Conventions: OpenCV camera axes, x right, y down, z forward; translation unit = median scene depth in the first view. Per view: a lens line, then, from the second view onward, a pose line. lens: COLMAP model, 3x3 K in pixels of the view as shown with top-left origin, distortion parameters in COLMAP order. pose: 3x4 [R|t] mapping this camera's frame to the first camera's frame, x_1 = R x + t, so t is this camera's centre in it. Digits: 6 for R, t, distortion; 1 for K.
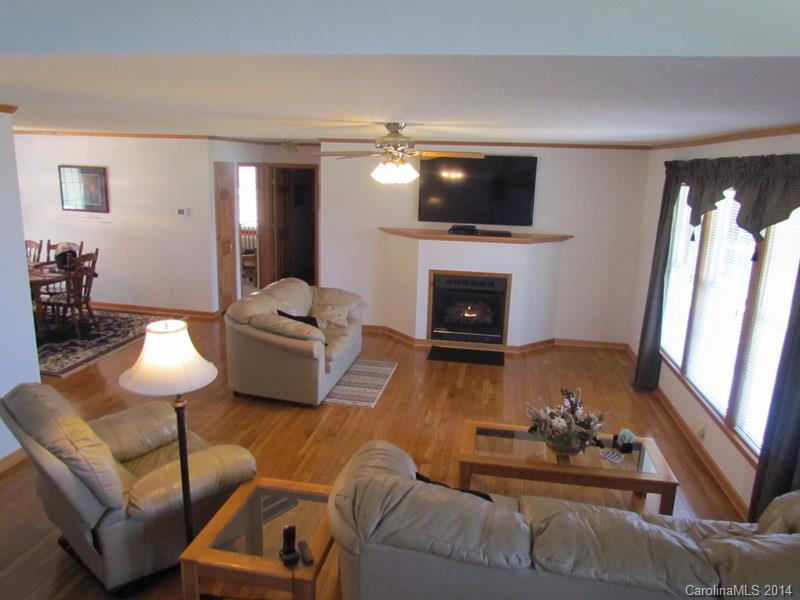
lens RADIAL K [[573.8, 0, 402.4], [0, 573.8, 300.8], [0, 0, 1]] dist [-0.025020, 0.015124]
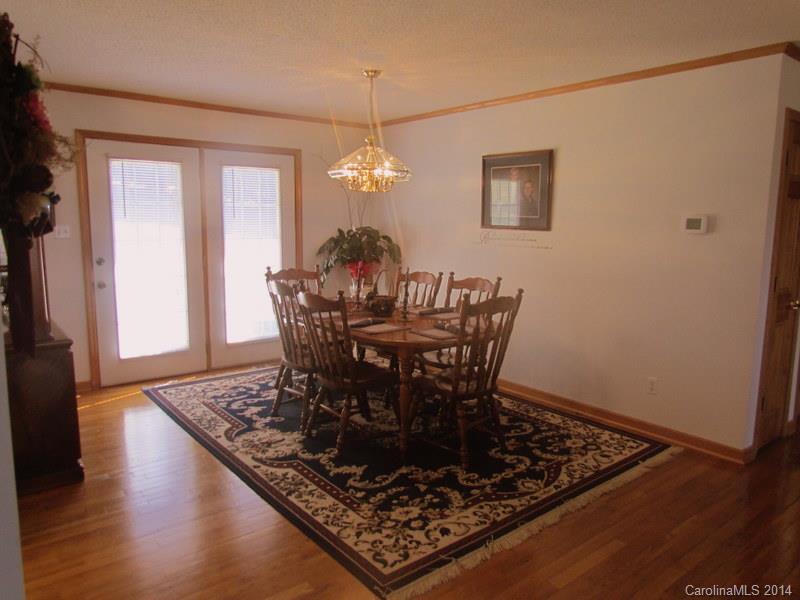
lens RADIAL K [[573.8, 0, 401.2], [0, 573.8, 299.7], [0, 0, 1]] dist [-0.025020, 0.015124]
pose [[0.750207, 0.062897, -0.658205, -0.290380], [-0.133224, 0.989428, -0.057298, -0.040697], [0.647643, 0.130674, 0.750655, 0.571914]]
